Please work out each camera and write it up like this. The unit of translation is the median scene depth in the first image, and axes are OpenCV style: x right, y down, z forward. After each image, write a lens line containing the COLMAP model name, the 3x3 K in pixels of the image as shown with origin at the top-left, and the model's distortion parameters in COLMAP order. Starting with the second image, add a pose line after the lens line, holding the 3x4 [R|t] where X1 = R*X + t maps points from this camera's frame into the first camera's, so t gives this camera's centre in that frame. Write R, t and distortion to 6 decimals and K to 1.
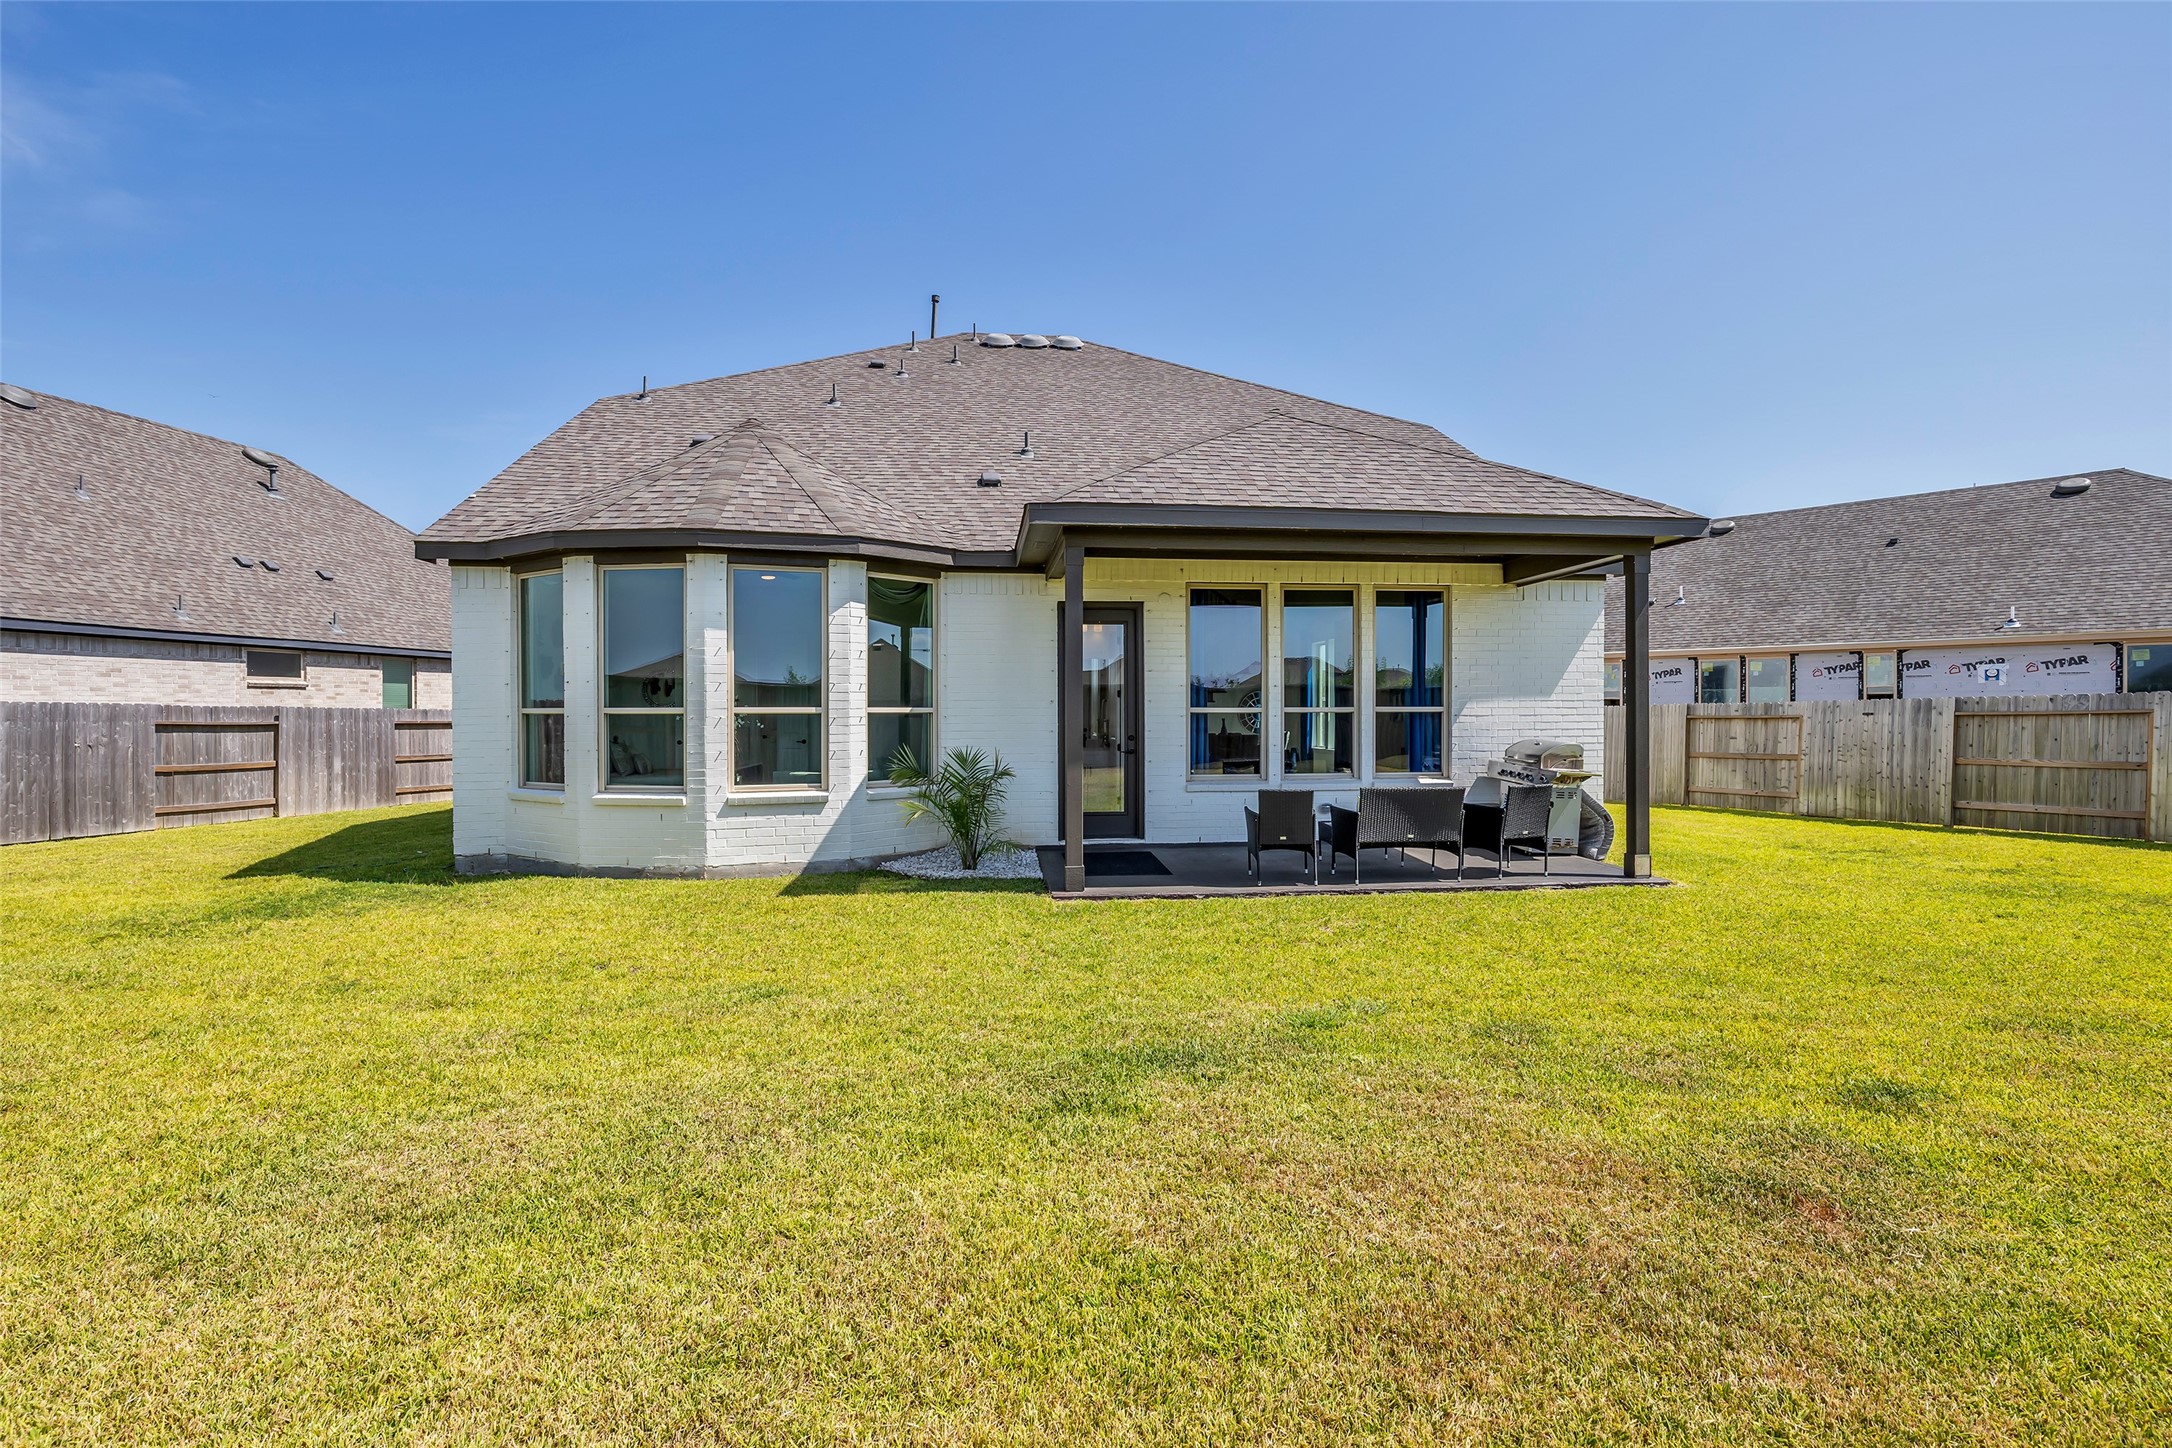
lens RADIAL K [[1013.0, 0, 1108.1], [0, 1013.0, 722.2], [0, 0, 1]] dist [0.002113, 0.000420]
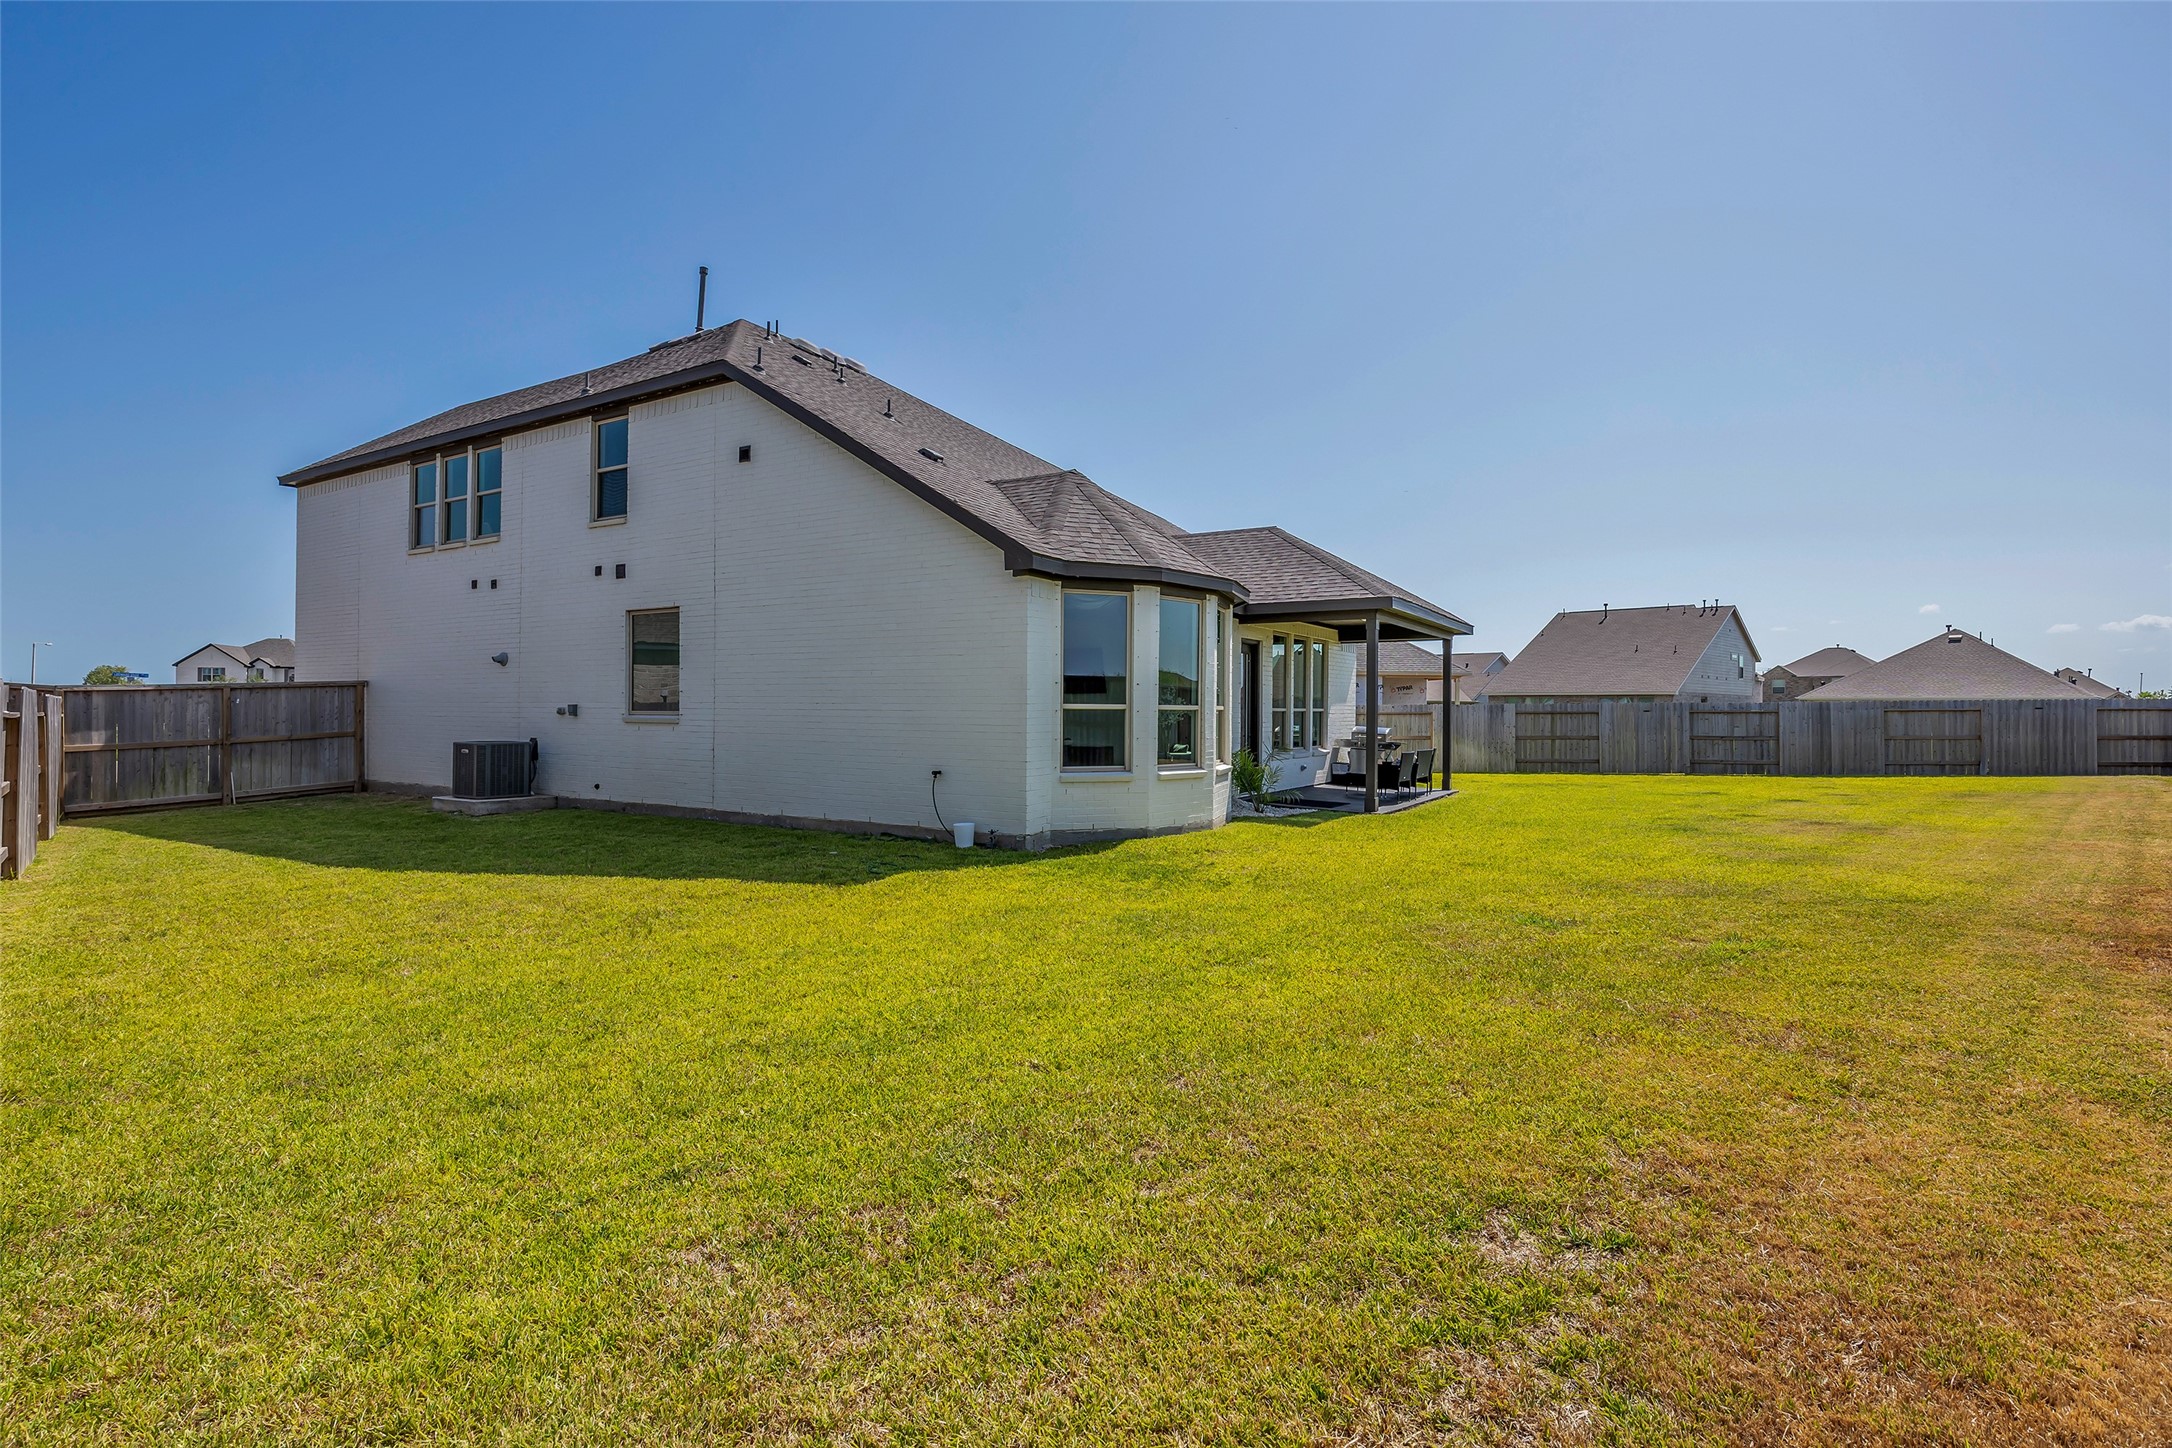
lens RADIAL K [[1013.0, 0, 1108.1], [0, 1013.0, 722.2], [0, 0, 1]] dist [0.002113, 0.000420]
pose [[0.644958, -0.000291, 0.764218, -1.511408], [-0.006712, 0.999959, 0.006046, -0.000646], [-0.764189, -0.009029, 0.644930, 0.205226]]
